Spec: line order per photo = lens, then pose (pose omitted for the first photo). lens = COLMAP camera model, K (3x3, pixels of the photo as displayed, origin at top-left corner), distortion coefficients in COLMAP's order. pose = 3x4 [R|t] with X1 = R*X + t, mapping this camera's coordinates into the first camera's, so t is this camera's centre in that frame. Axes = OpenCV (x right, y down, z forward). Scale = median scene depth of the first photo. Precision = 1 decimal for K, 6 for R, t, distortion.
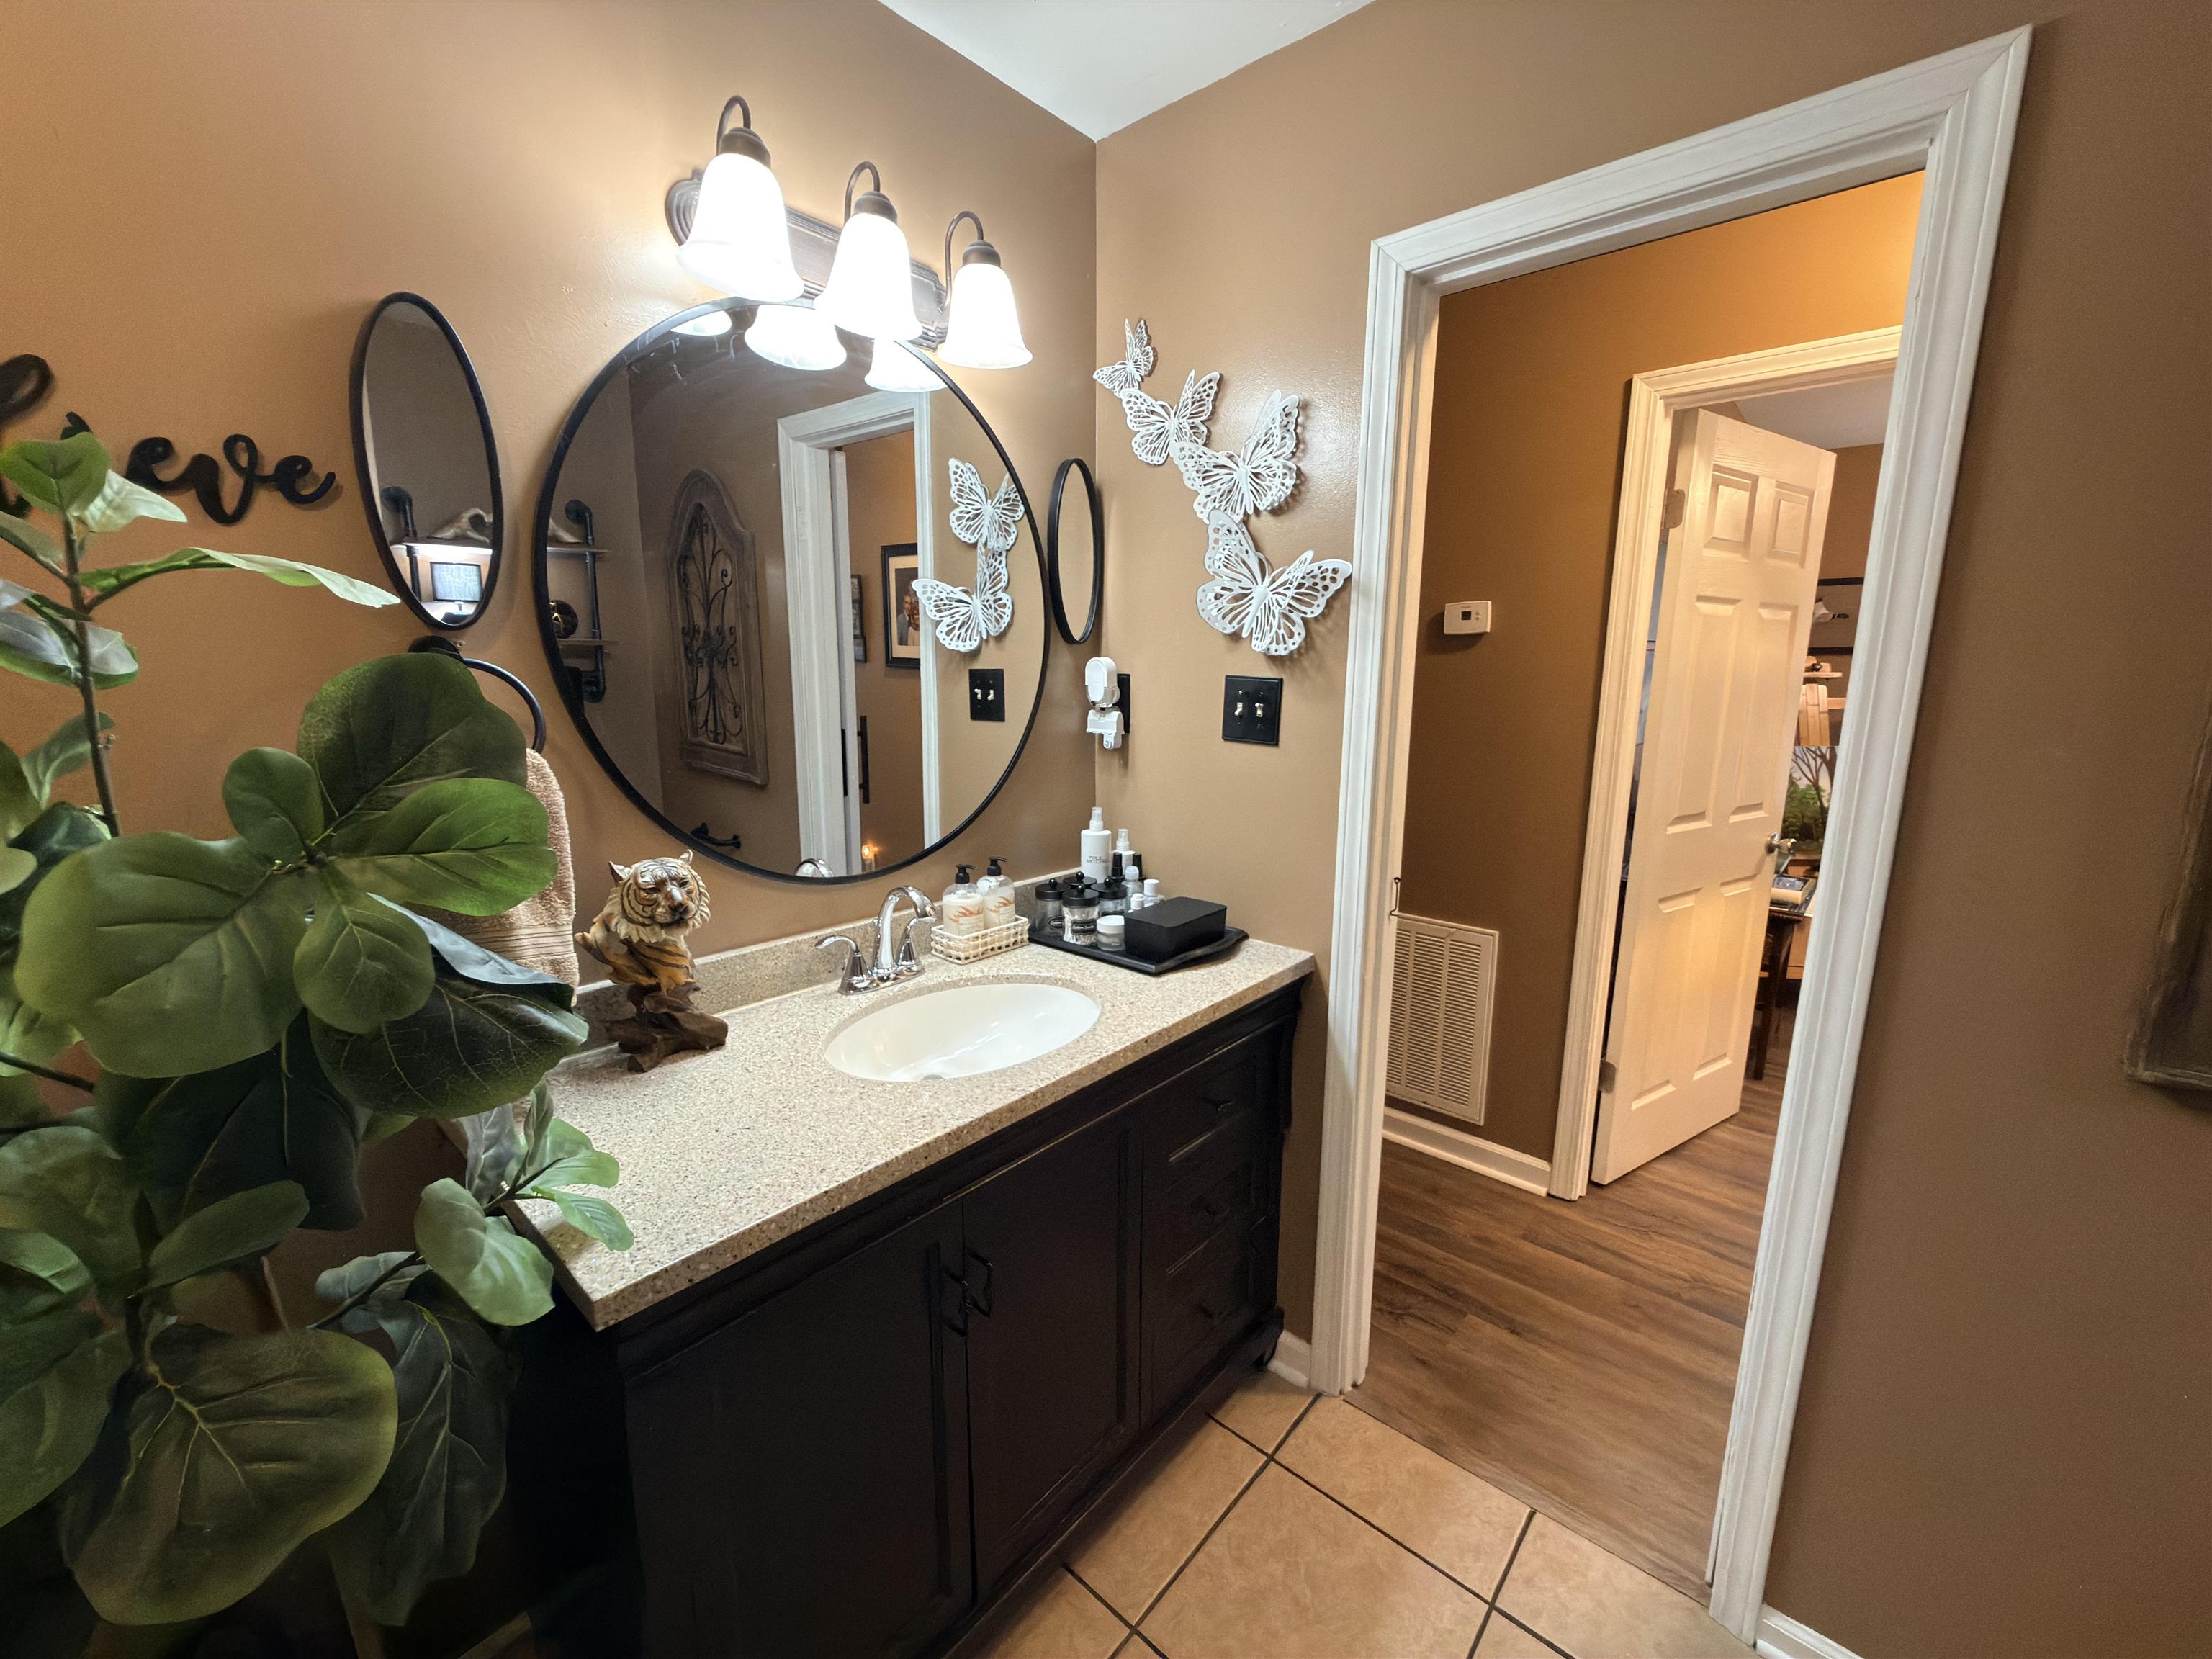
lens RADIAL K [[882.1, 0, 1107.0], [0, 882.1, 825.7], [0, 0, 1]] dist [-0.001585, 0.001173]
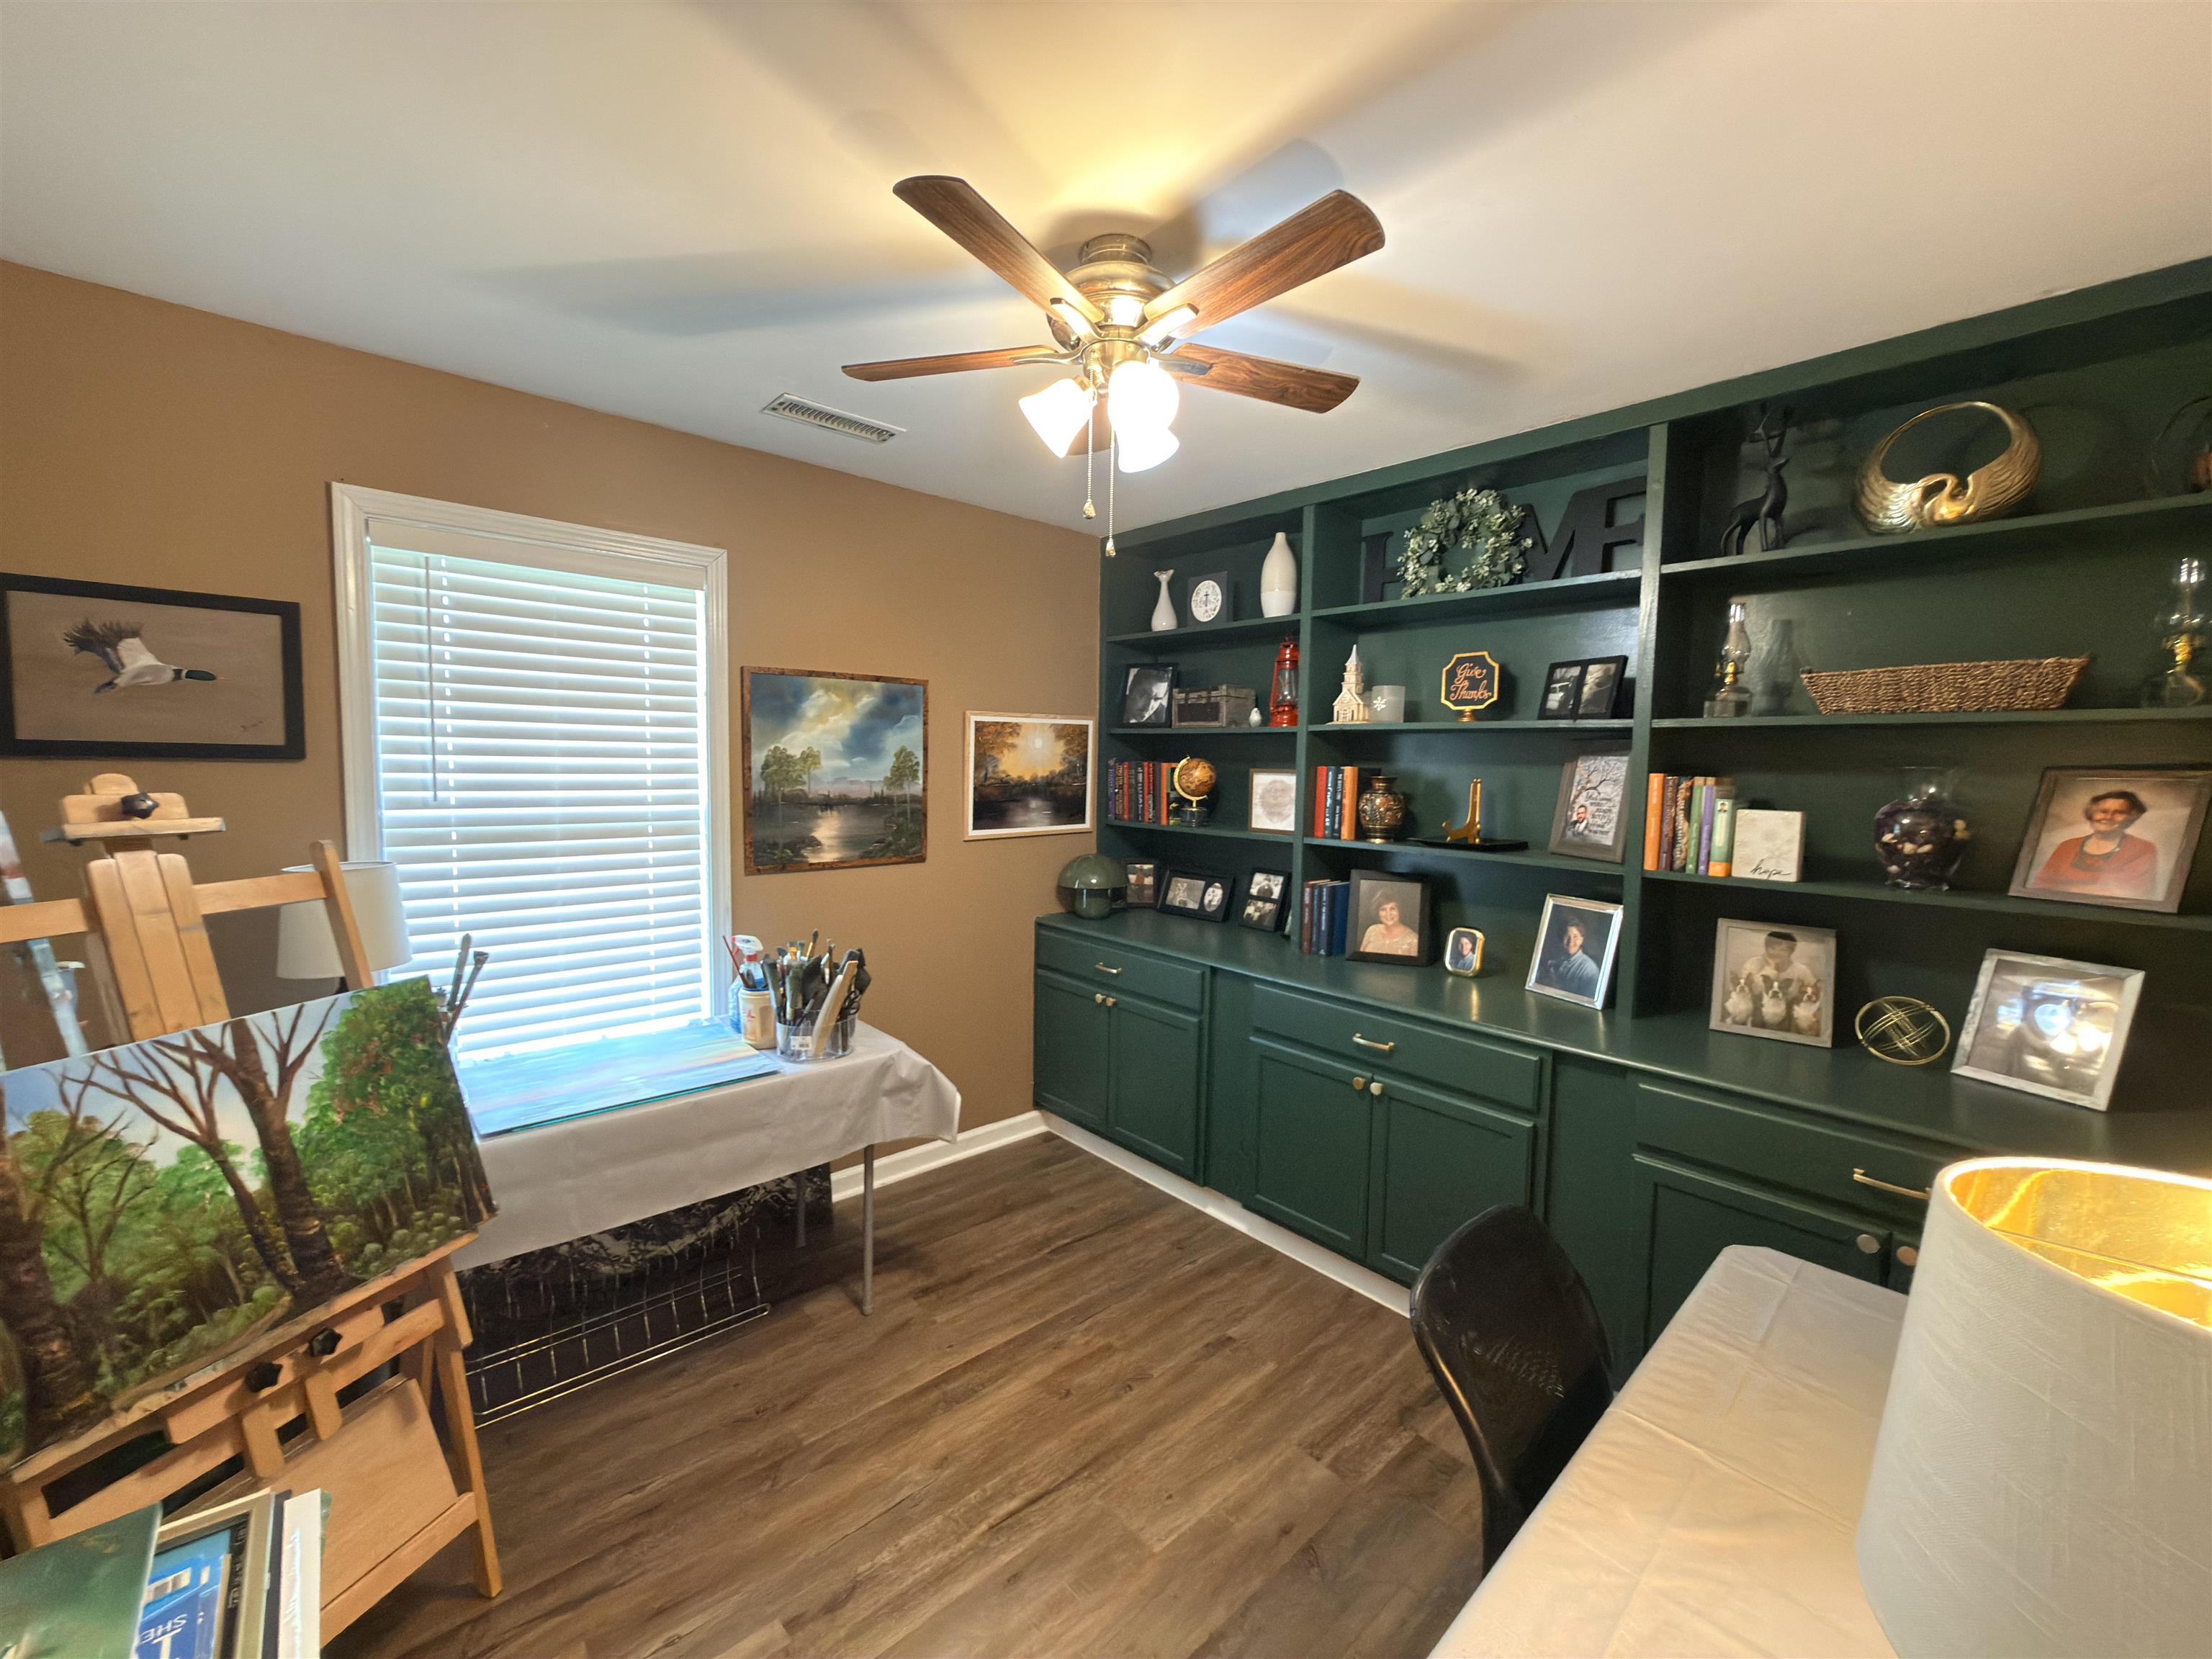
lens RADIAL K [[882.1, 0, 1106.0], [0, 882.1, 829.9], [0, 0, 1]] dist [-0.001585, 0.001173]
pose [[0.096612, -0.068400, 0.992969, 0.499696], [0.161576, 0.985481, 0.052163, -0.127766], [-0.982120, 0.155400, 0.106261, 0.594673]]
